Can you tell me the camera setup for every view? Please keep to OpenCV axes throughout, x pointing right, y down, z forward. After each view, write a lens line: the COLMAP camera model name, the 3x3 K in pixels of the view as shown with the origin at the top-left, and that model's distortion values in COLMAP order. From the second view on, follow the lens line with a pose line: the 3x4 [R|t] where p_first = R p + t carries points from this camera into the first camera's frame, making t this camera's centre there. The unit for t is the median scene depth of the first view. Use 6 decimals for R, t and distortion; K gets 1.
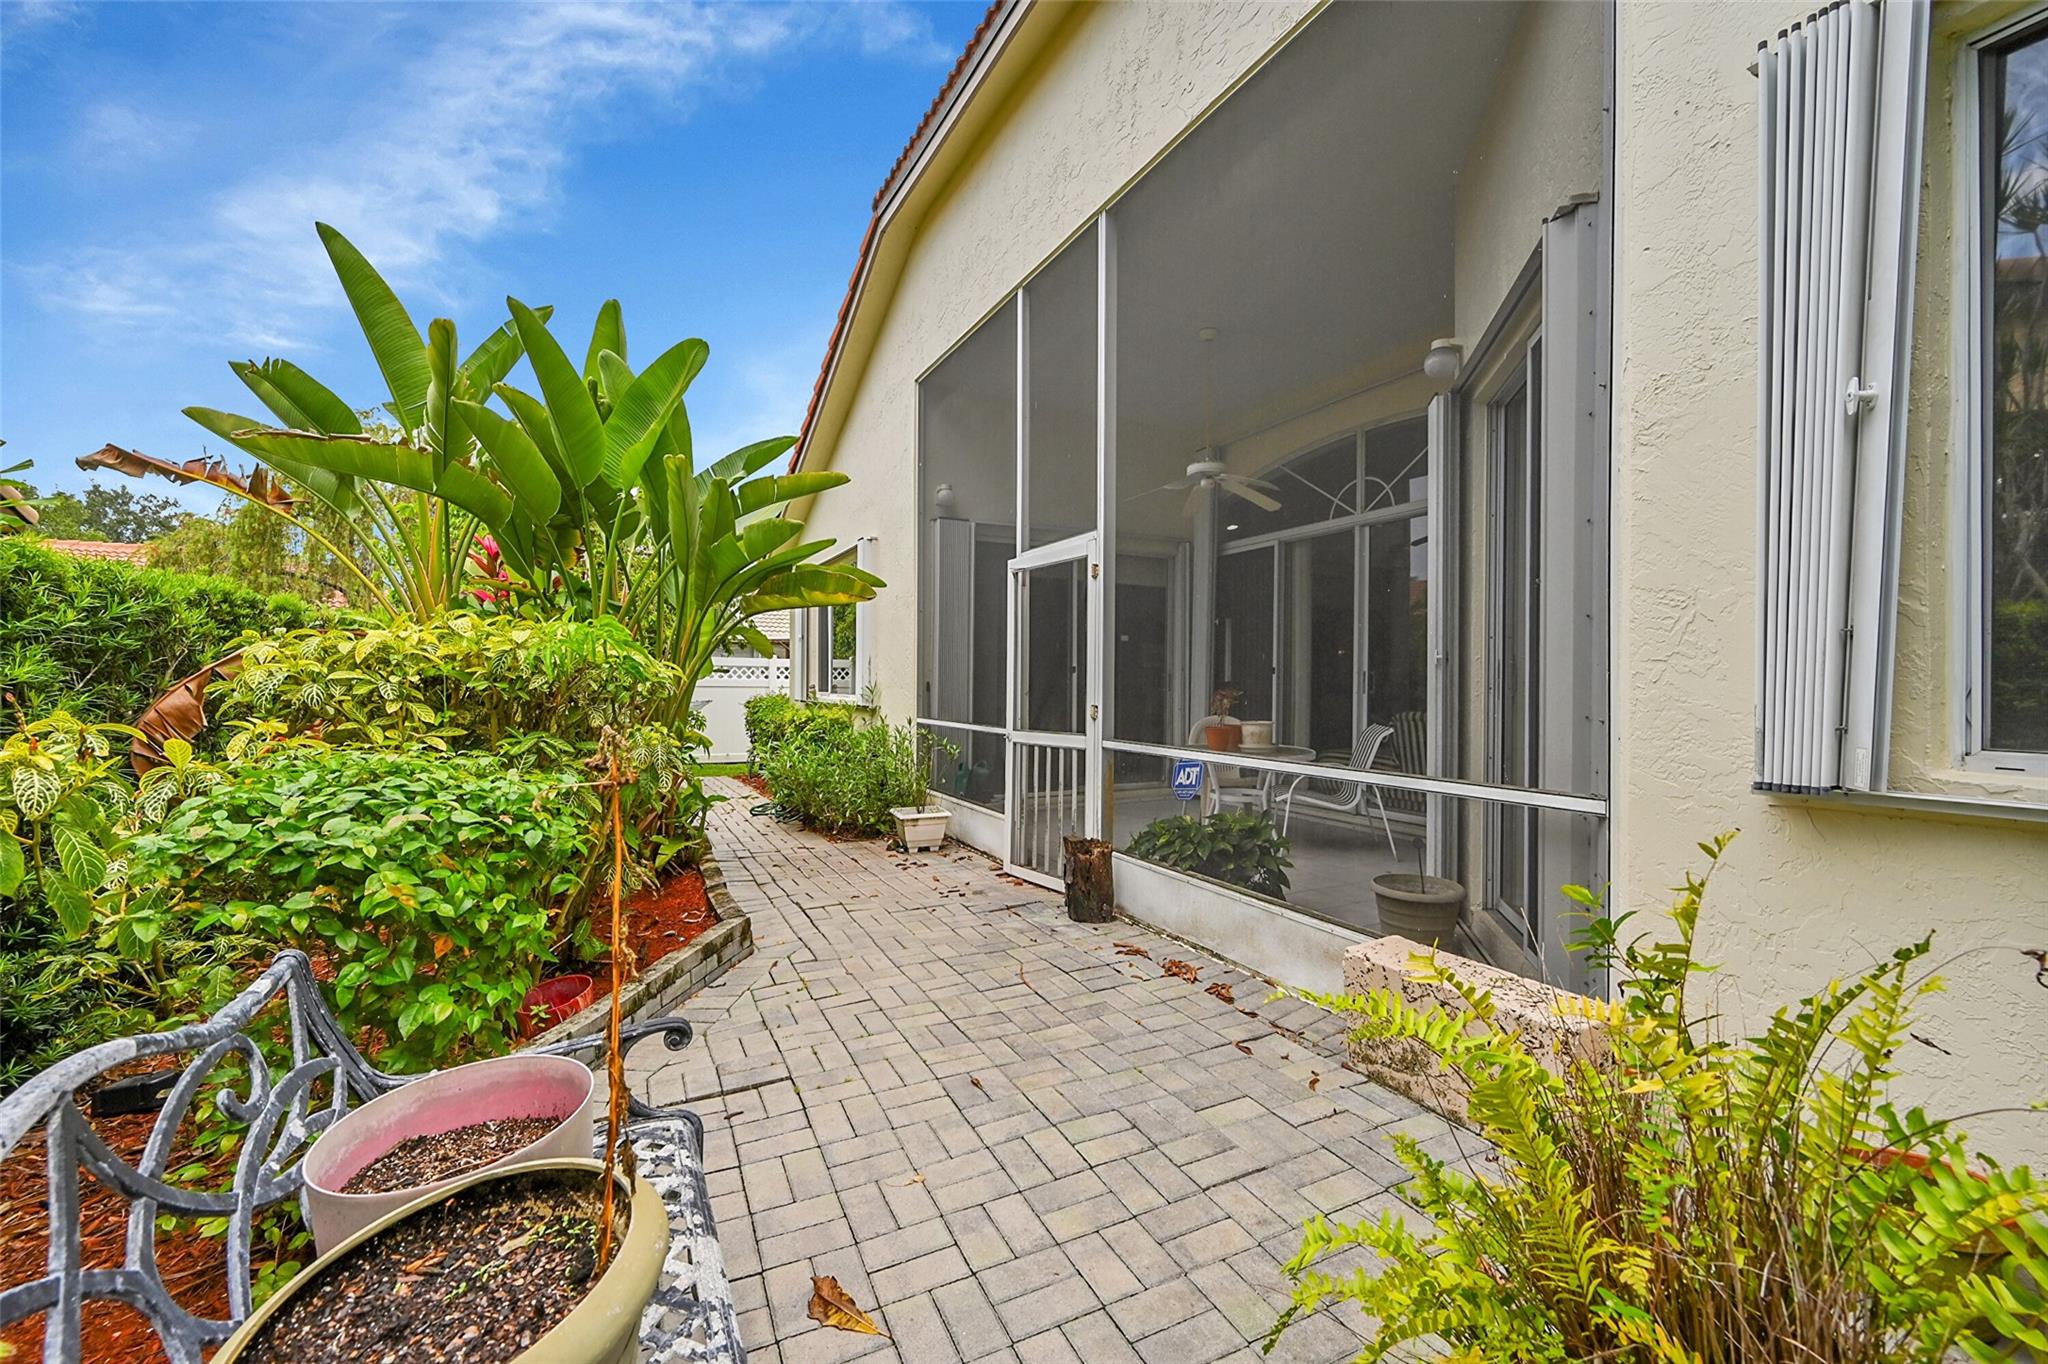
lens RADIAL K [[816.6, 0, 1032.0], [0, 816.6, 685.2], [0, 0, 1]] dist [-0.000192, 0.000053]
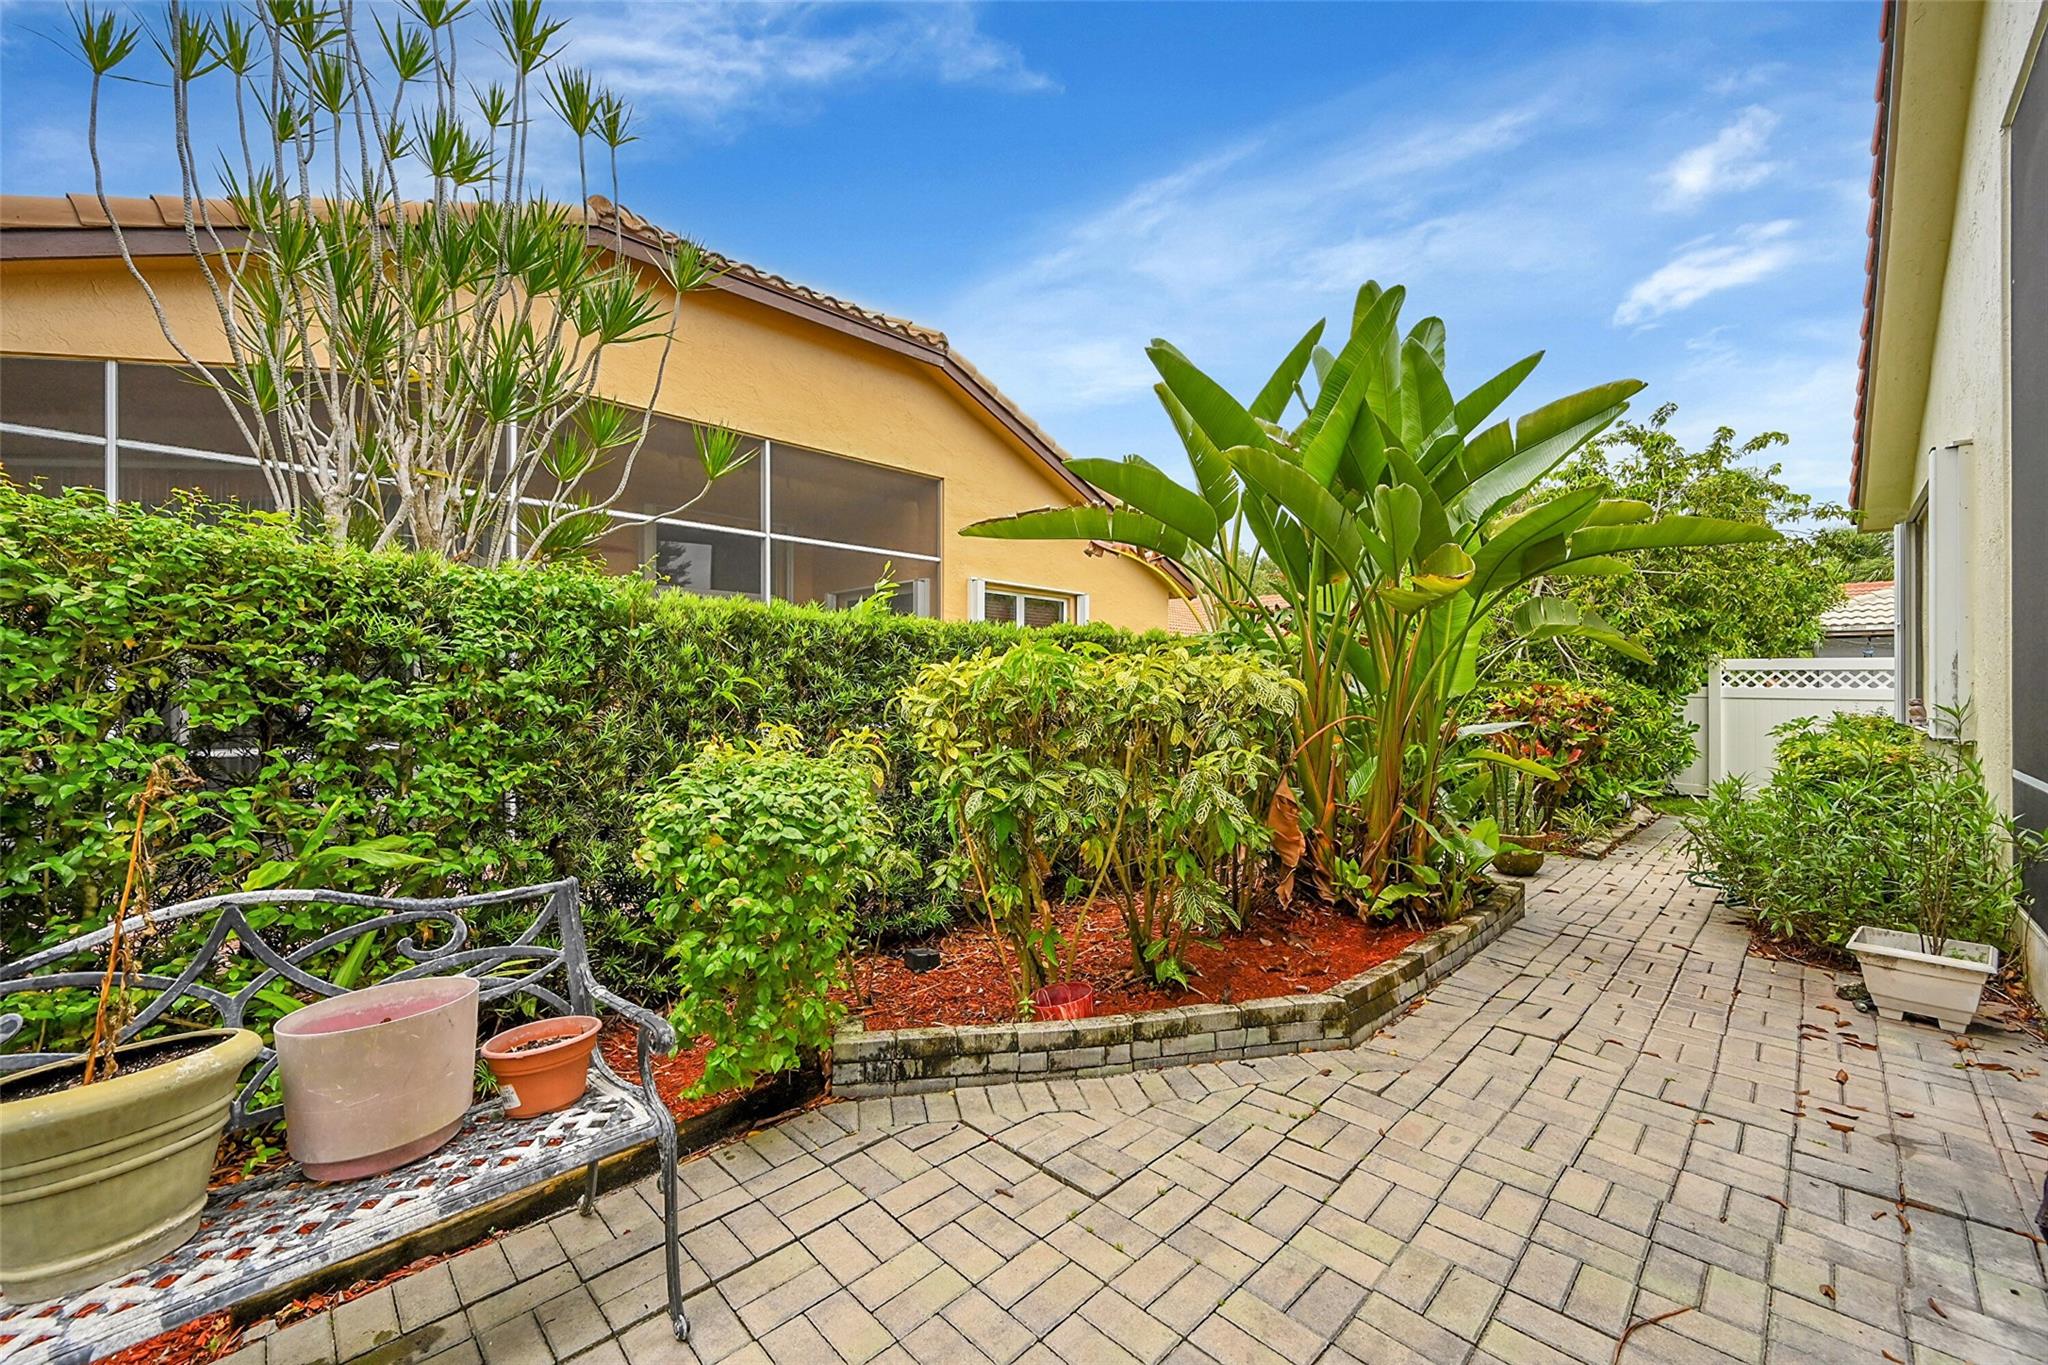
lens RADIAL K [[816.6, 0, 1032.0], [0, 816.6, 685.7], [0, 0, 1]] dist [-0.000192, 0.000053]
pose [[0.305579, -0.004707, -0.952155, 0.314199], [-0.004182, 0.999971, -0.006286, -0.013276], [0.952158, 0.005903, 0.305550, 0.480438]]
